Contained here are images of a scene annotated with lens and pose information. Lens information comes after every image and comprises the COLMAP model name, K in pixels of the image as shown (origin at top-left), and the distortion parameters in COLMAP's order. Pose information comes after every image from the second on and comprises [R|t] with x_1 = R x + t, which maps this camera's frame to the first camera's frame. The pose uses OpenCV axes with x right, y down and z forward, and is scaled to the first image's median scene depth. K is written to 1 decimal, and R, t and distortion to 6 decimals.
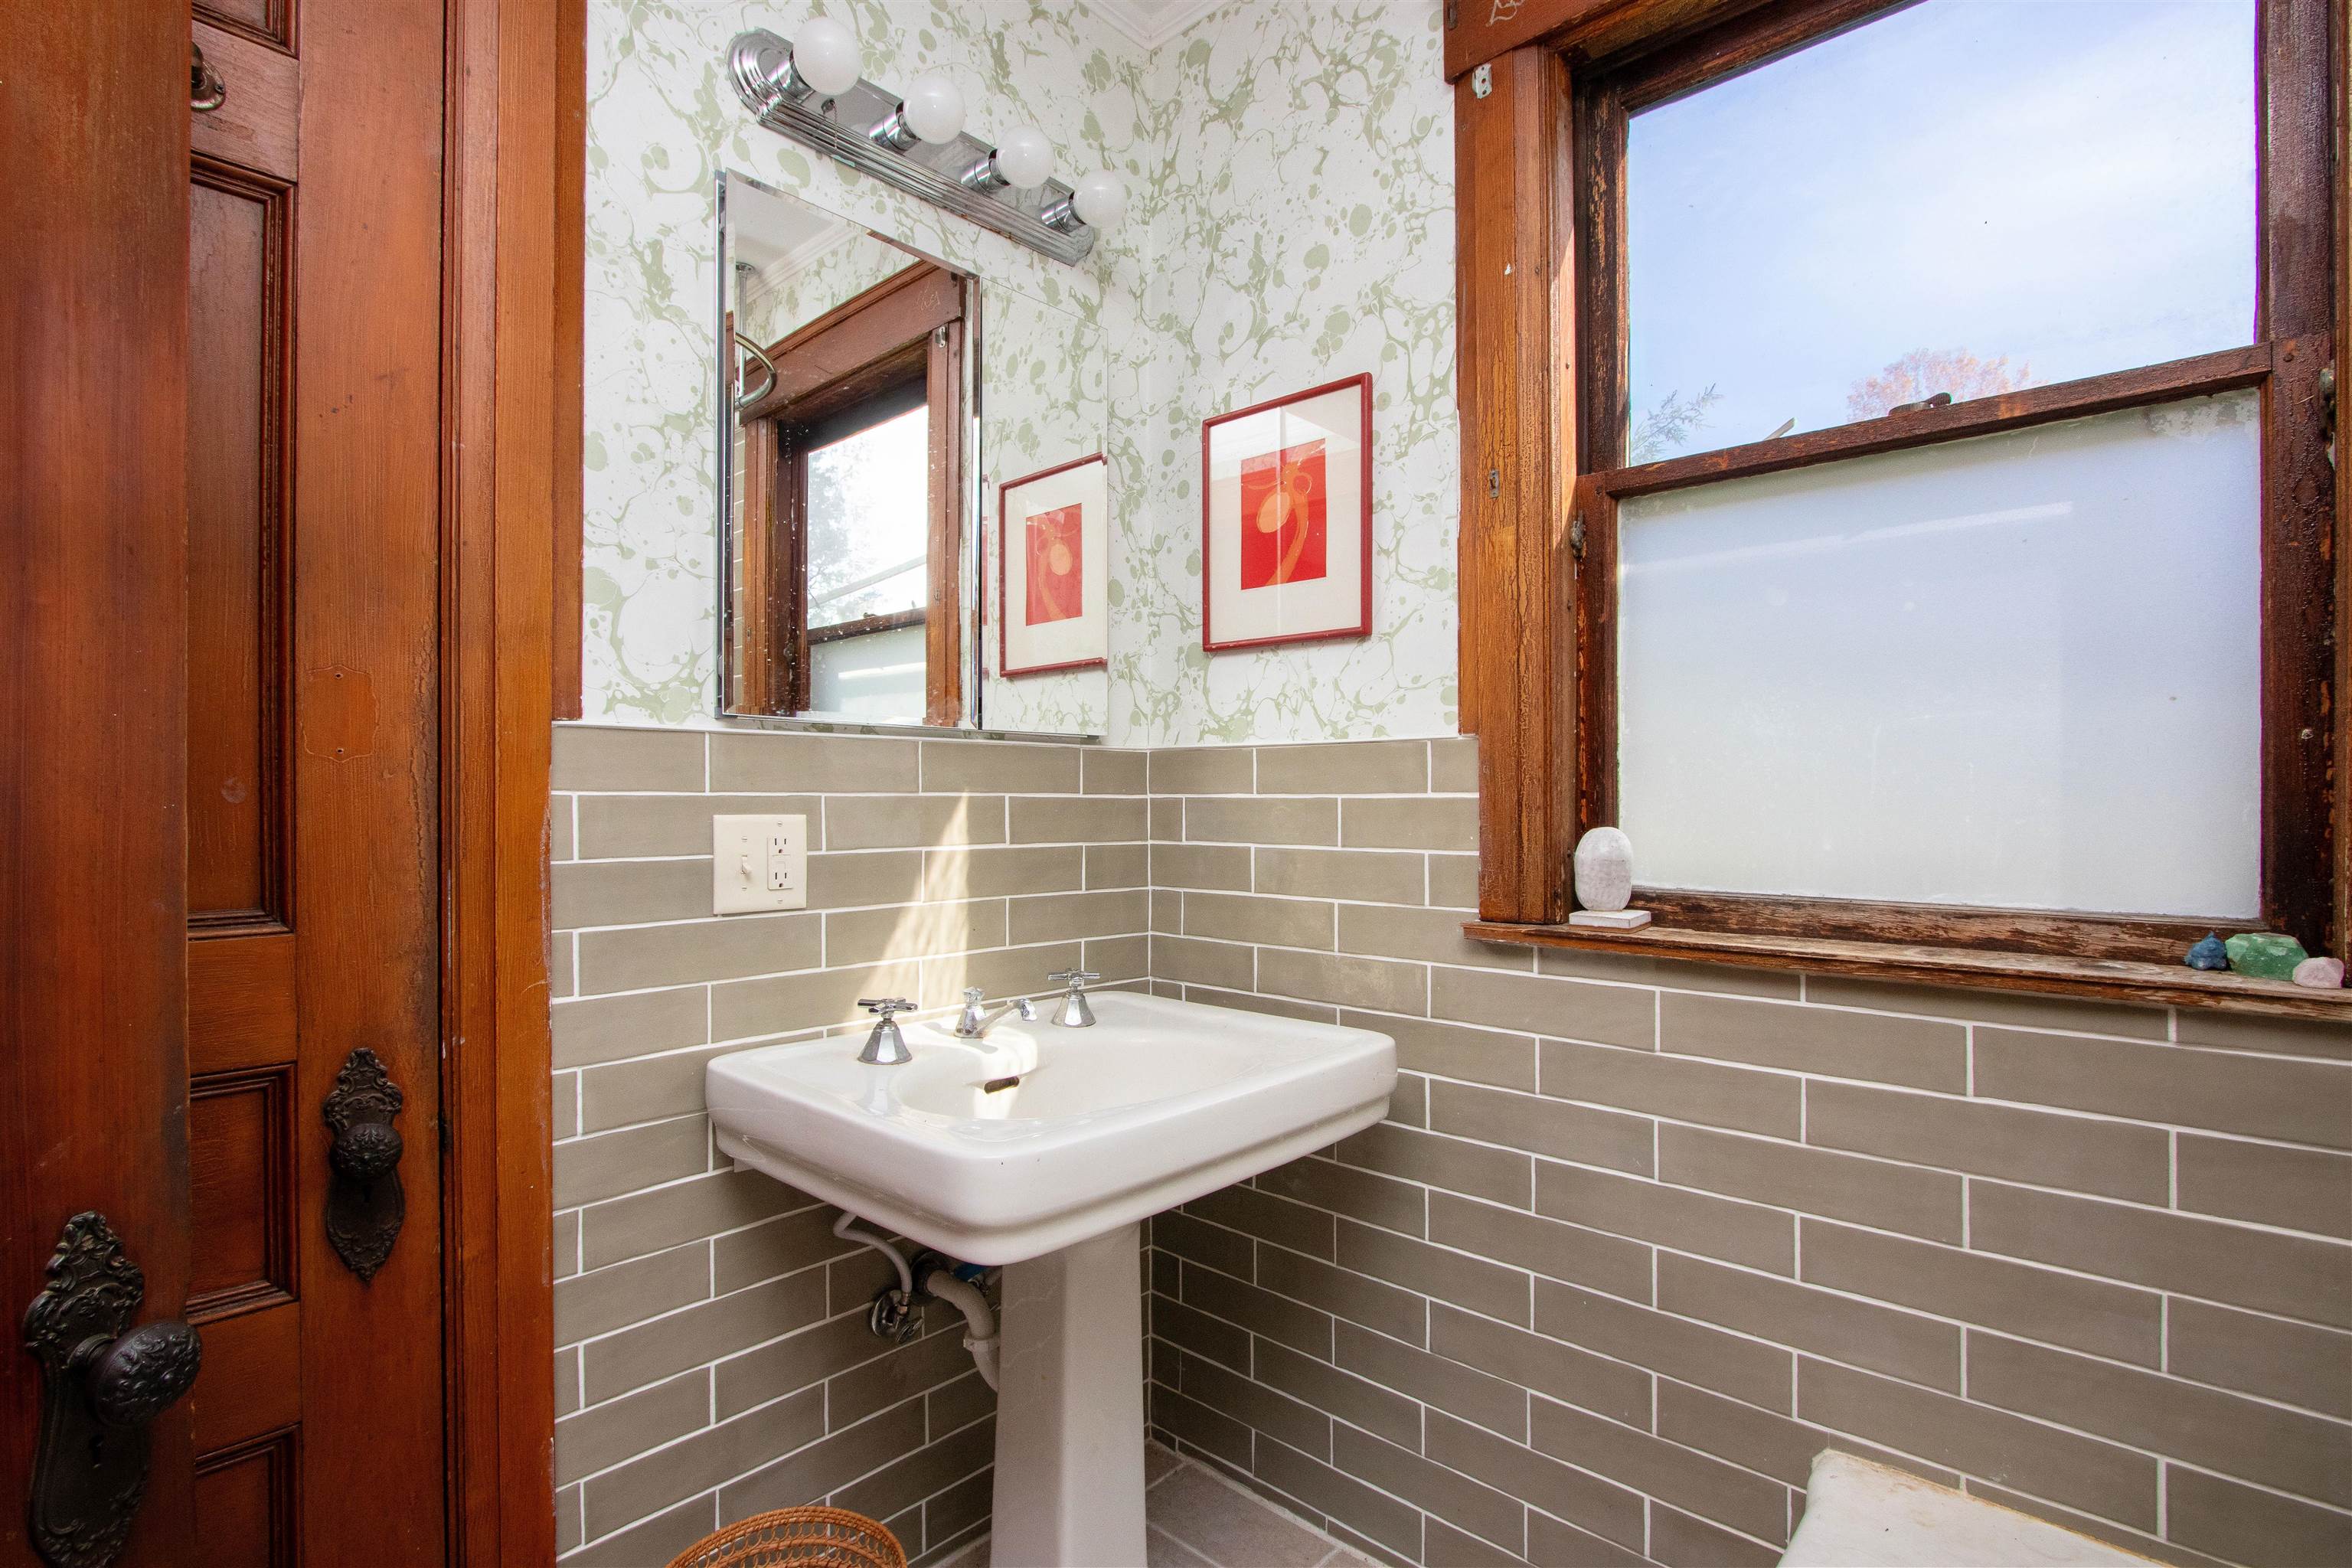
lens RADIAL K [[1095.8, 0, 1168.6], [0, 1095.8, 768.6], [0, 0, 1]] dist [-0.015350, 0.002233]
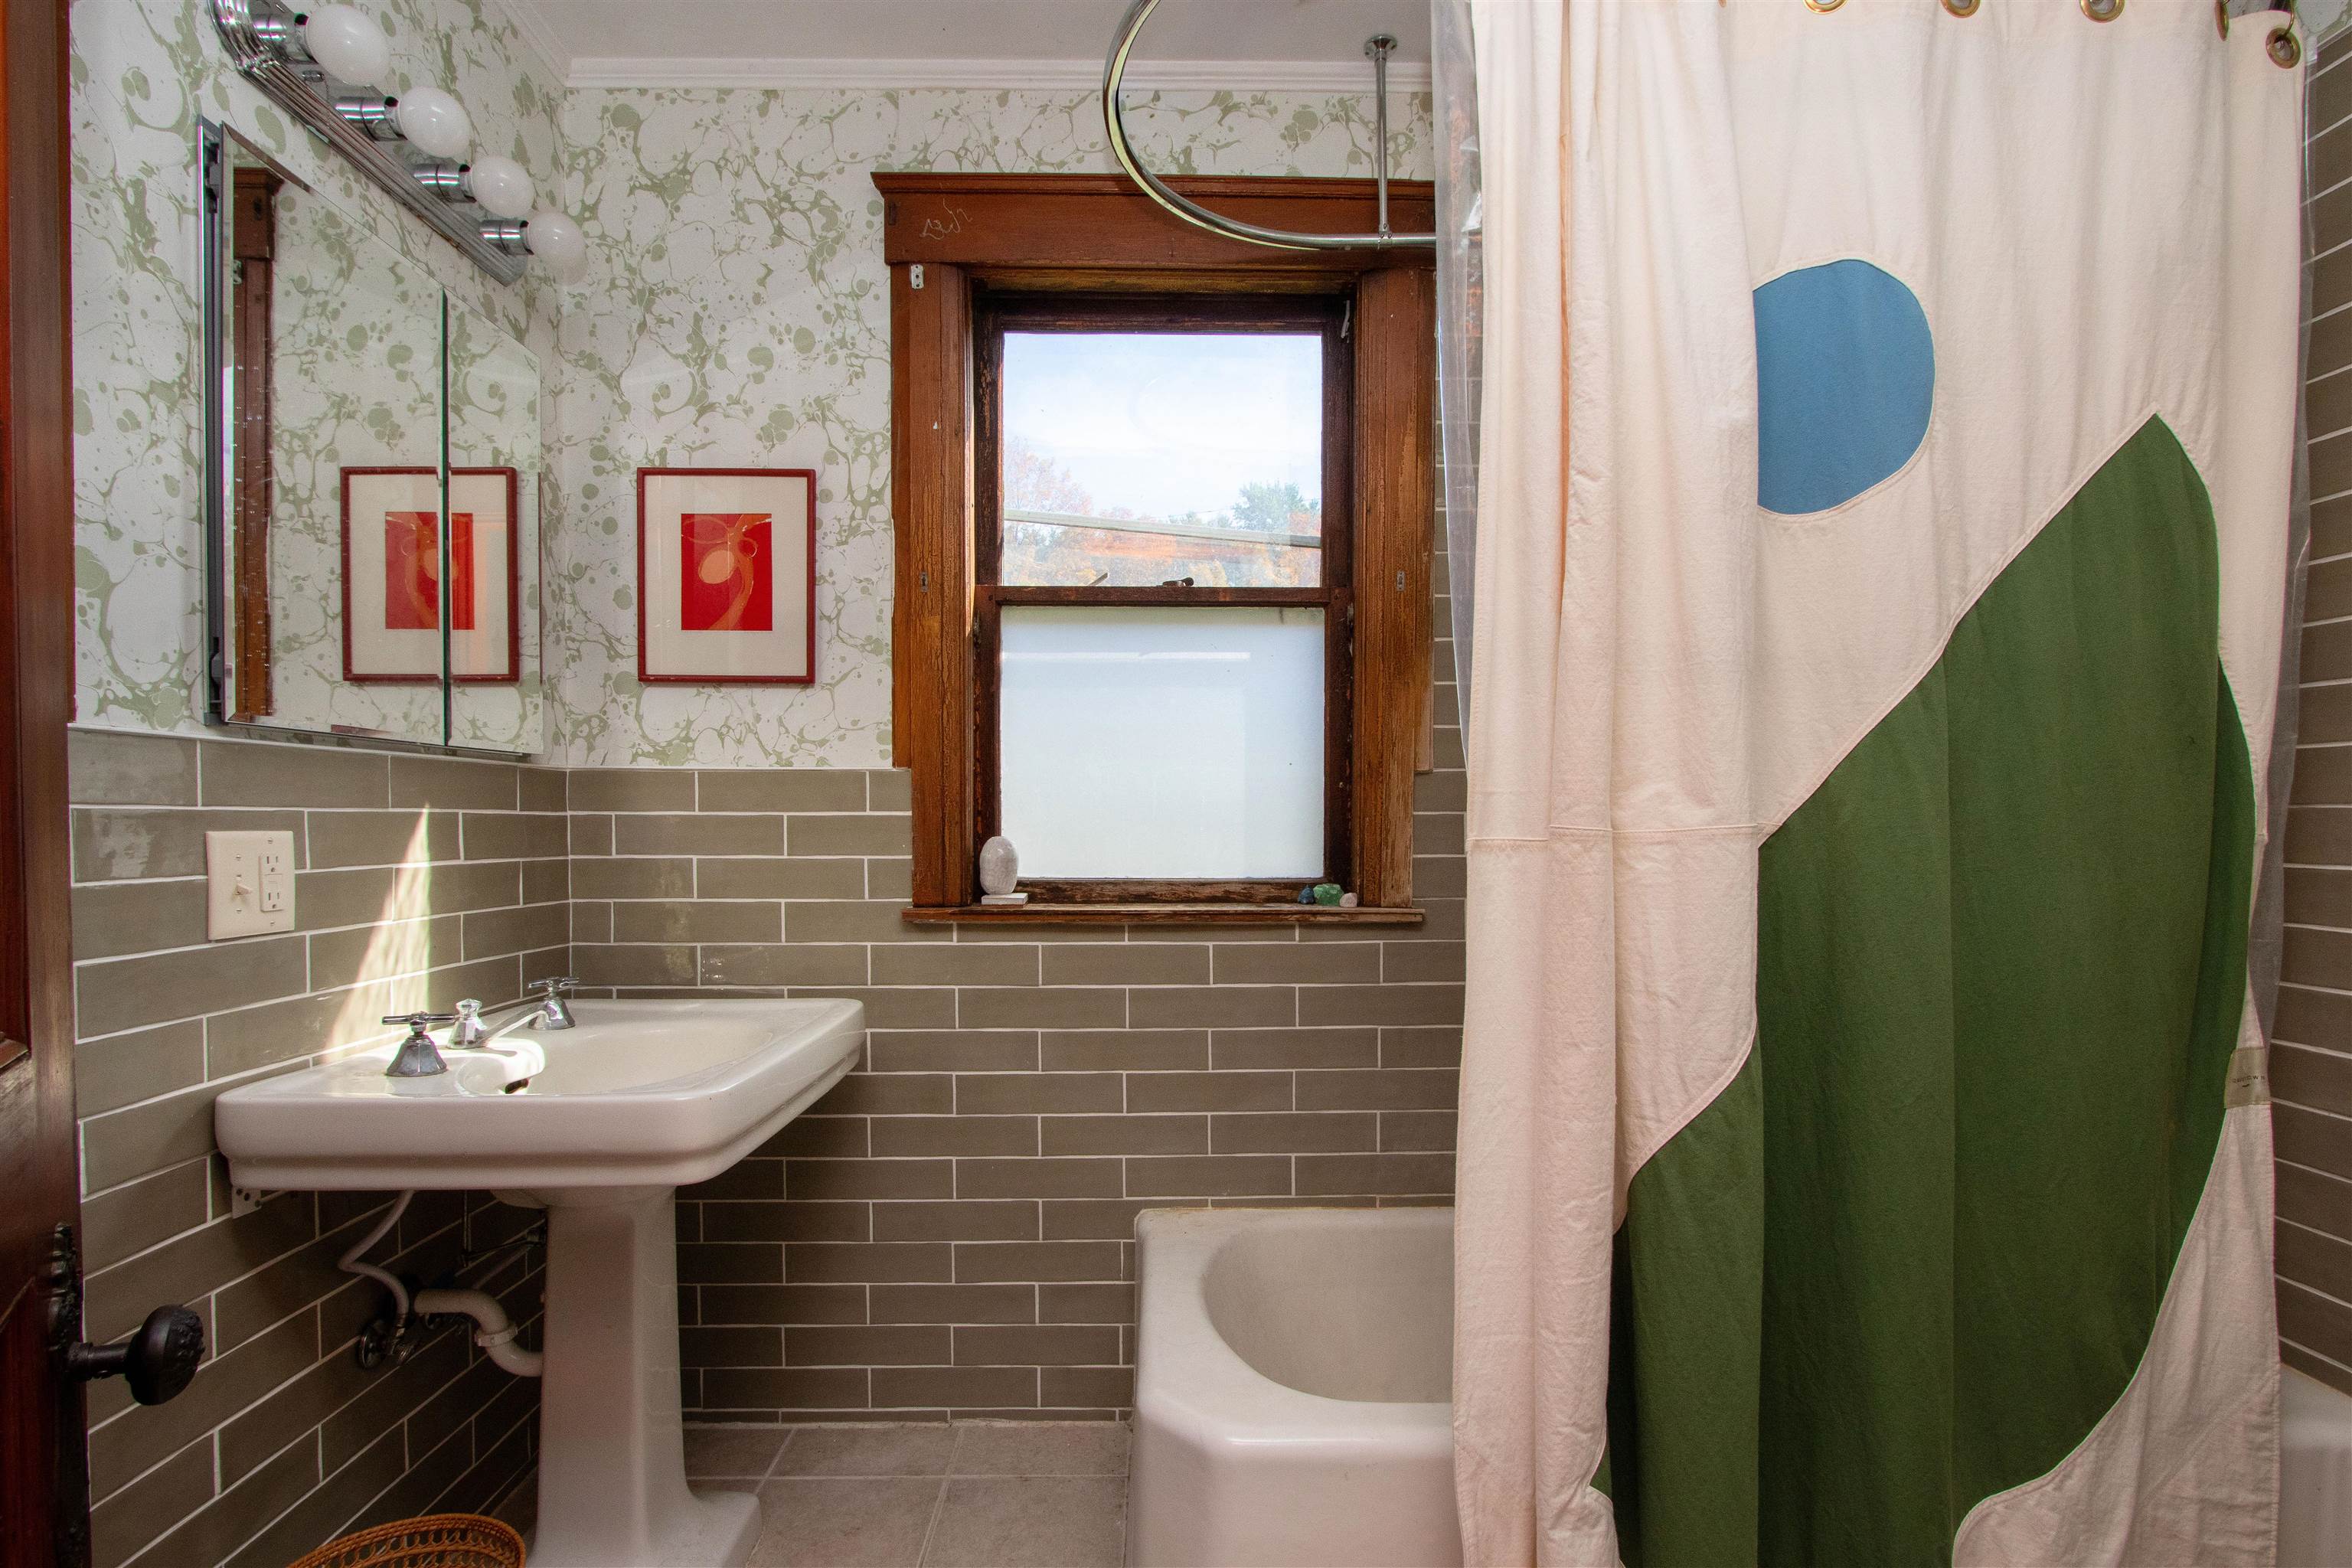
lens RADIAL K [[1108.0, 0, 1166.7], [0, 1108.0, 768.0], [0, 0, 1]] dist [-0.015299, 0.001363]
pose [[0.723240, 0.032623, 0.689826, -0.441879], [-0.019606, 0.999451, -0.026709, -0.001563], [-0.690318, 0.005793, 0.723483, -0.201415]]
